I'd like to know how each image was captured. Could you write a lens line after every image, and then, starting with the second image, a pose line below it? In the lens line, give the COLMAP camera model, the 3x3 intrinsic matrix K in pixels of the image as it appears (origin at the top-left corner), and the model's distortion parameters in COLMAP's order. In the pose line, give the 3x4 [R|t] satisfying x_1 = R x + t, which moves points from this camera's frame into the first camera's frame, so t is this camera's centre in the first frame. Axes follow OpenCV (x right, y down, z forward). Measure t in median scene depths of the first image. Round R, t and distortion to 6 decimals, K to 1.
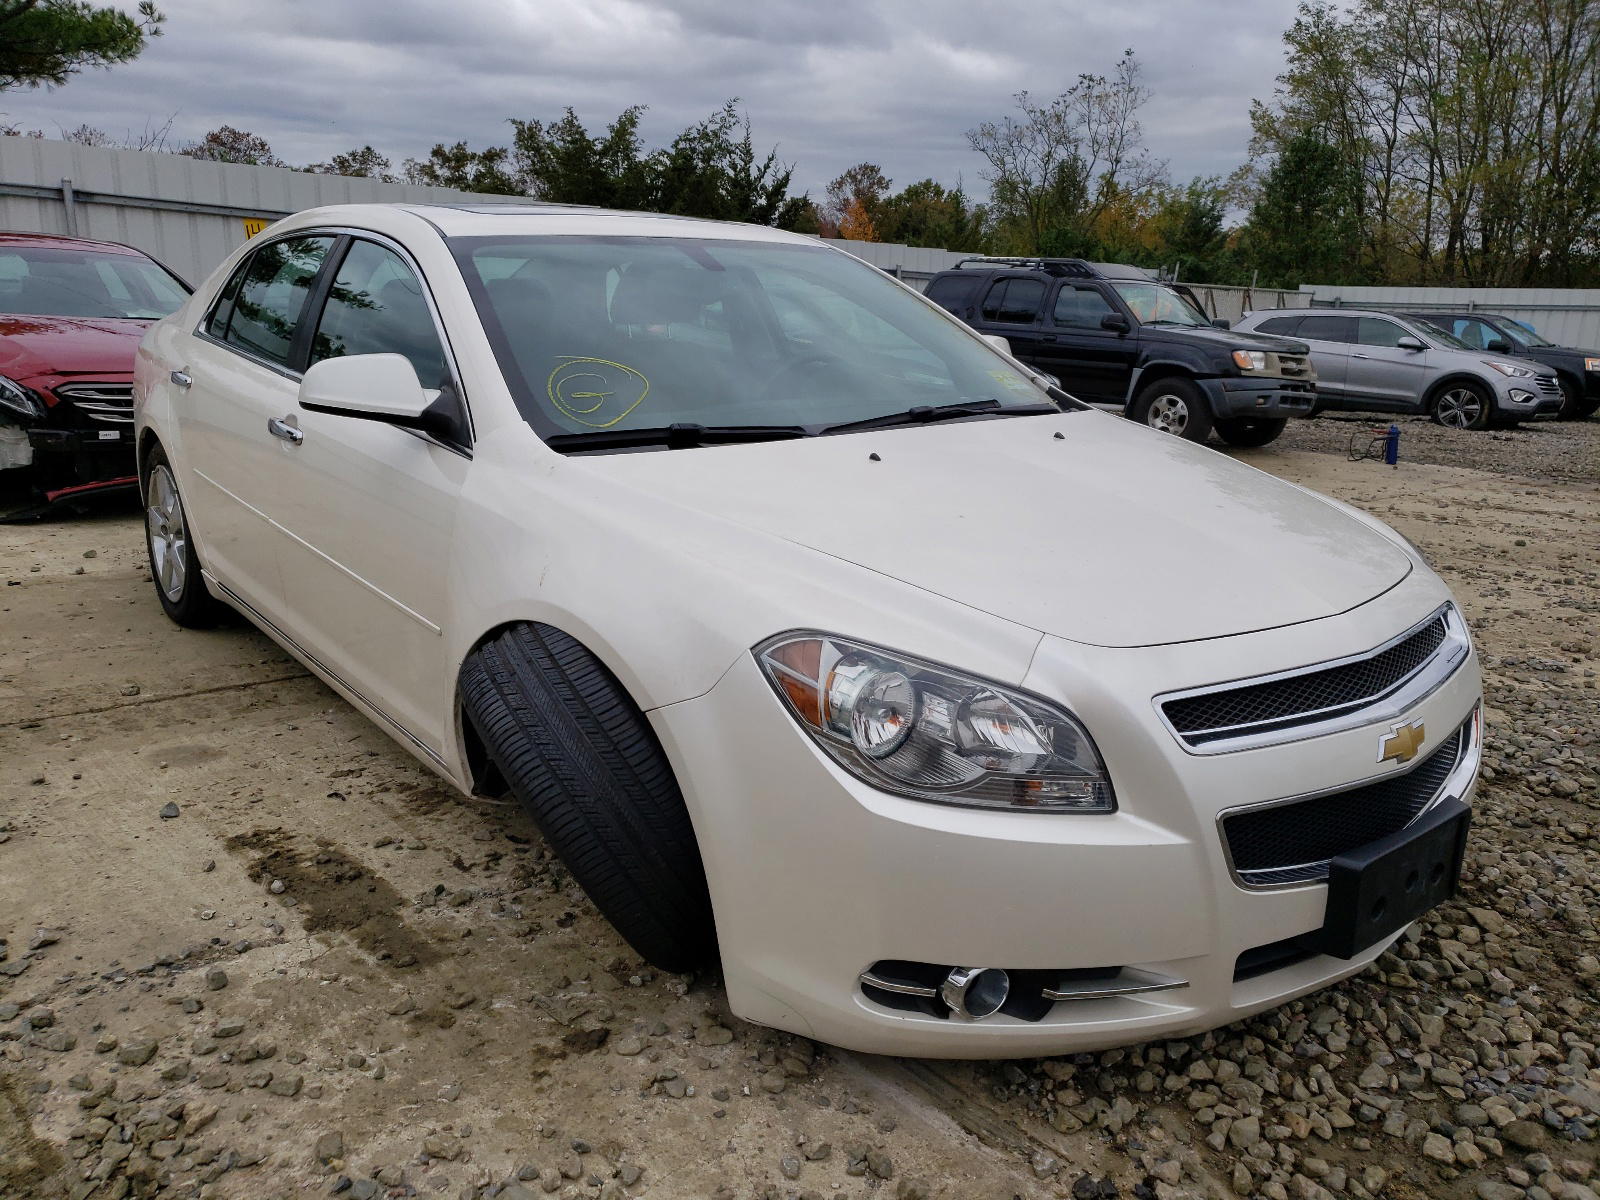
lens RADIAL K [[1205.6, 0, 798.4], [0, 1205.6, 598.8], [0, 0, 1]] dist [0.011017, -0.001793]
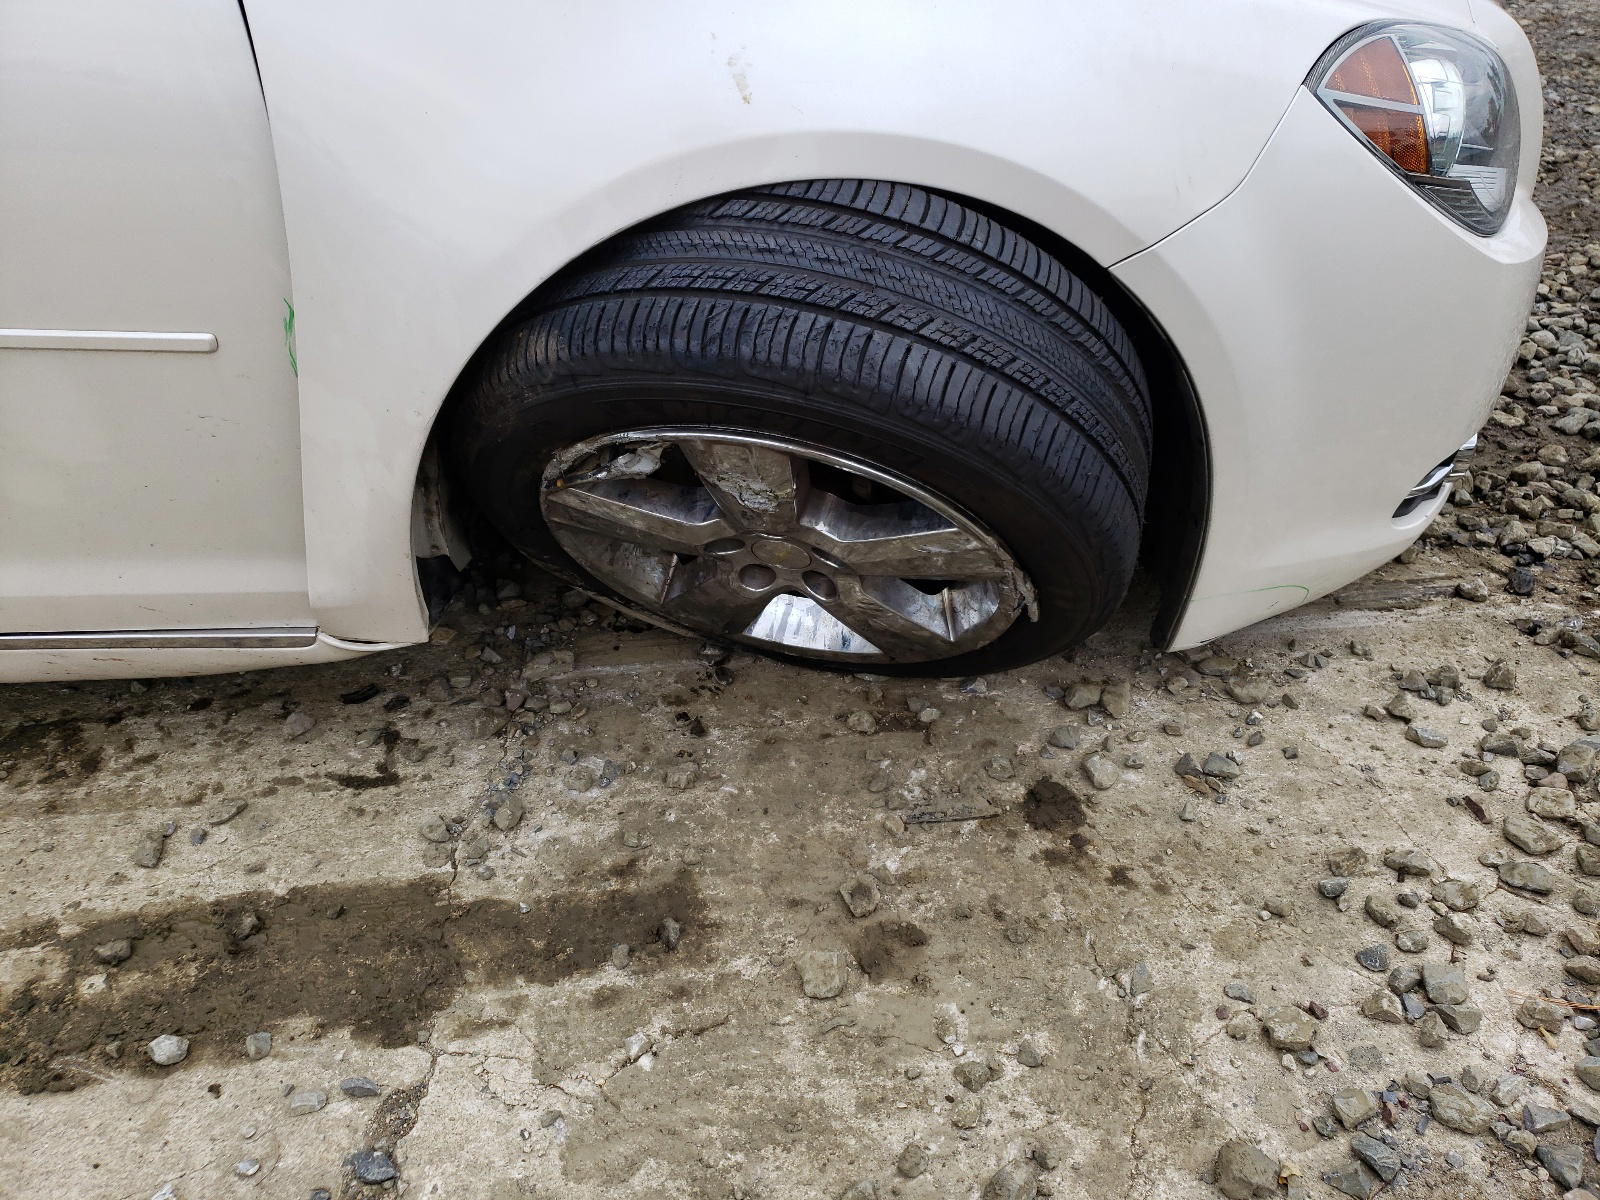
lens RADIAL K [[1205.6, 0, 799.6], [0, 1205.6, 598.4], [0, 0, 1]] dist [0.011017, -0.001793]
pose [[0.573560, -0.478808, 0.664659, -0.643779], [0.207828, 0.869895, 0.447313, -0.050772], [-0.792361, -0.118426, 0.598447, 0.749693]]
